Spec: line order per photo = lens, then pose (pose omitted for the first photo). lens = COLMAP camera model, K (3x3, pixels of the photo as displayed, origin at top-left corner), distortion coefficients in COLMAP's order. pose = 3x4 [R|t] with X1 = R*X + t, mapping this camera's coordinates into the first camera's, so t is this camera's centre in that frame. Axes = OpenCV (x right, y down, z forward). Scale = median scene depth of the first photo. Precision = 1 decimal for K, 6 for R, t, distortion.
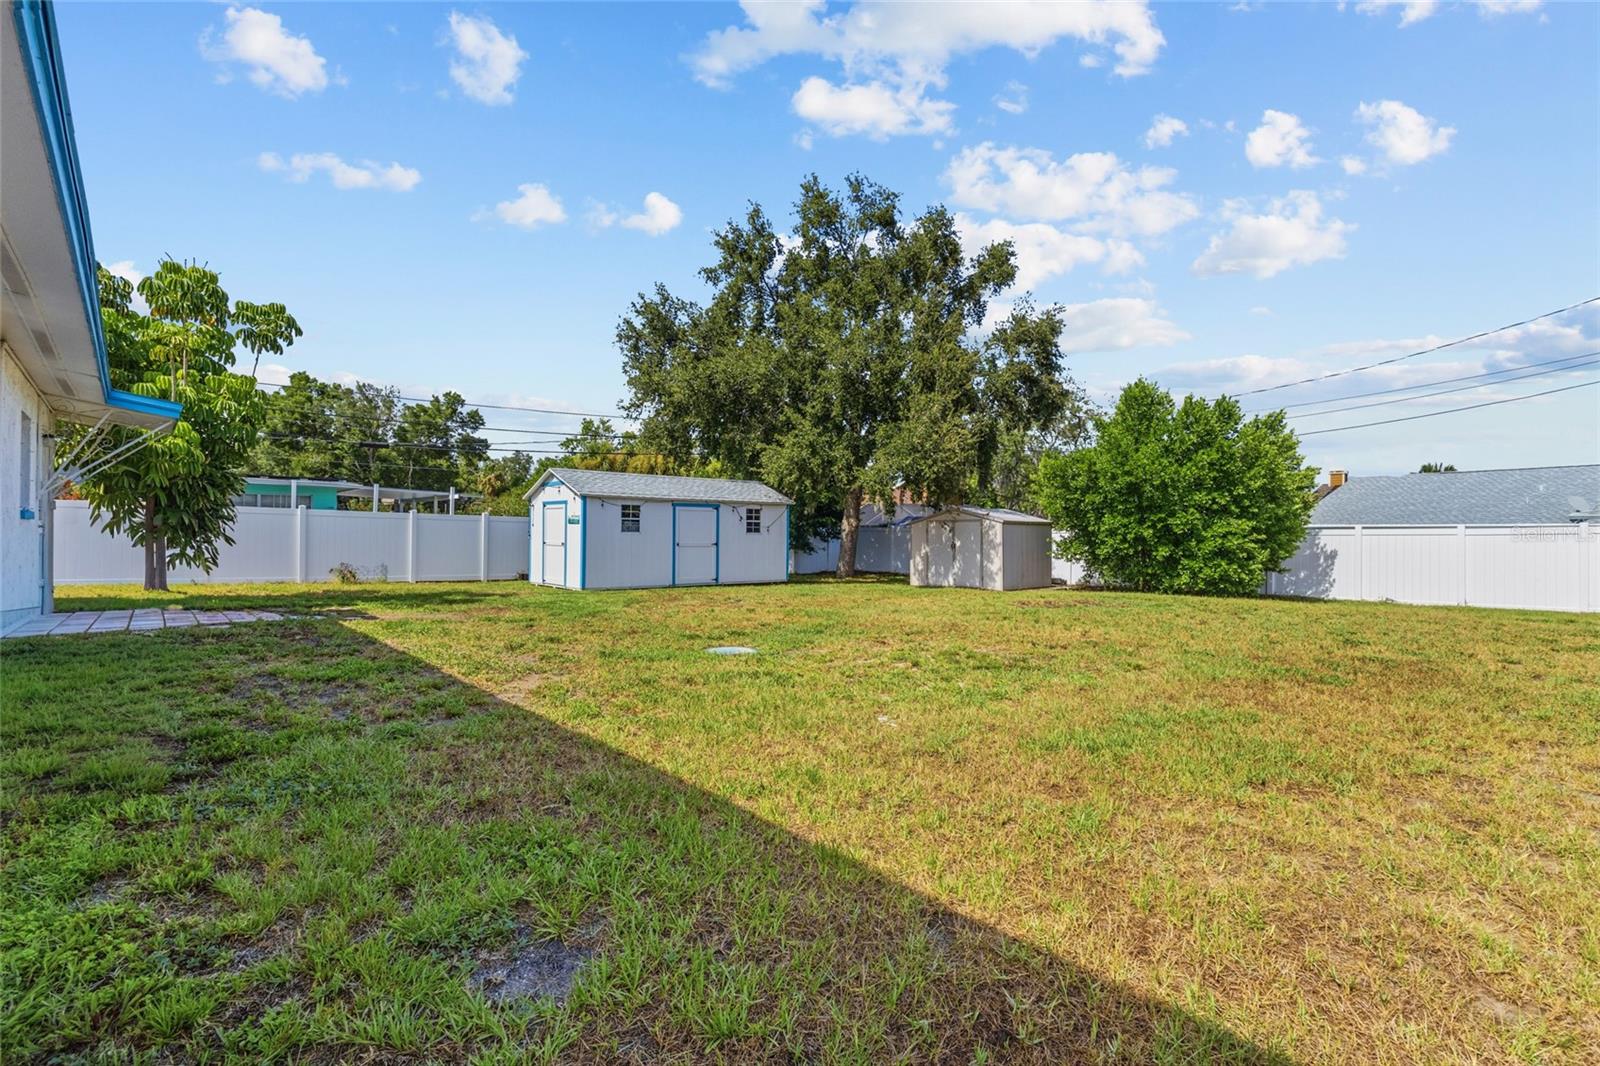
lens RADIAL K [[780.3, 0, 800.0], [0, 780.3, 533.0], [0, 0, 1]] dist [0.046957, 0.000284]
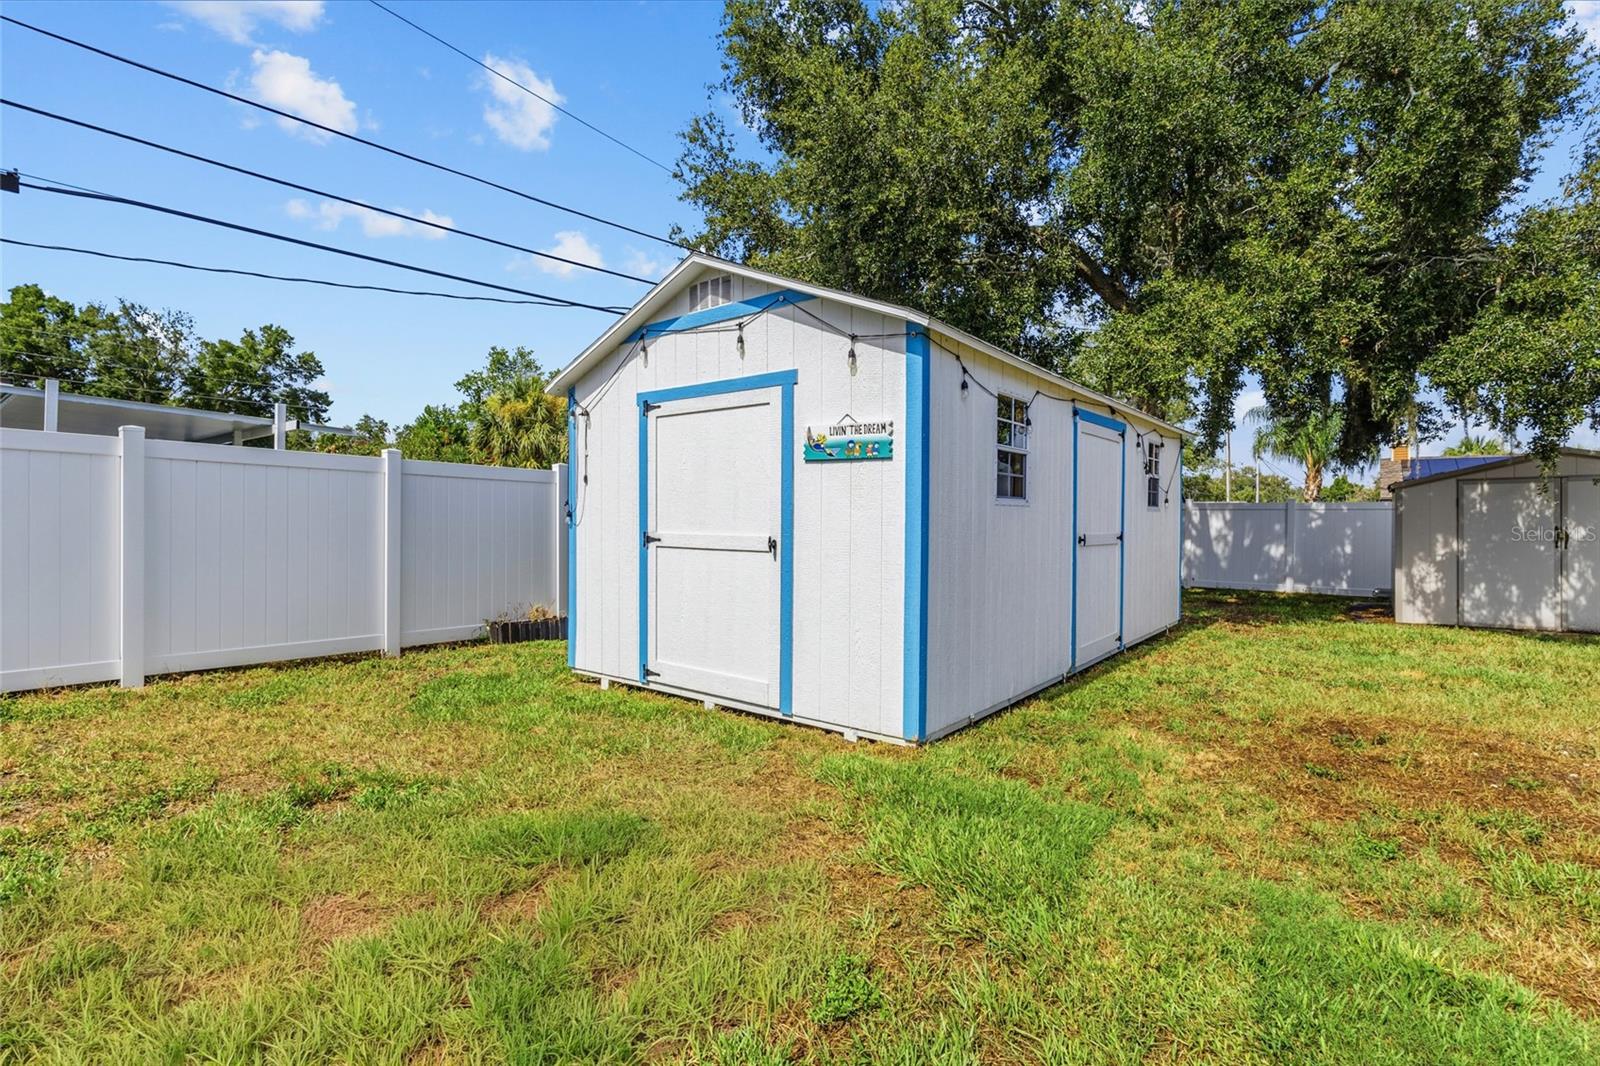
lens RADIAL K [[736.1, 0, 797.1], [0, 736.1, 528.6], [0, 0, 1]] dist [0.001843, -0.000130]
pose [[0.979938, -0.011355, 0.198977, -0.116717], [0.008628, 0.999857, 0.014570, 0.001908], [-0.199114, -0.012561, 0.979896, 0.259954]]
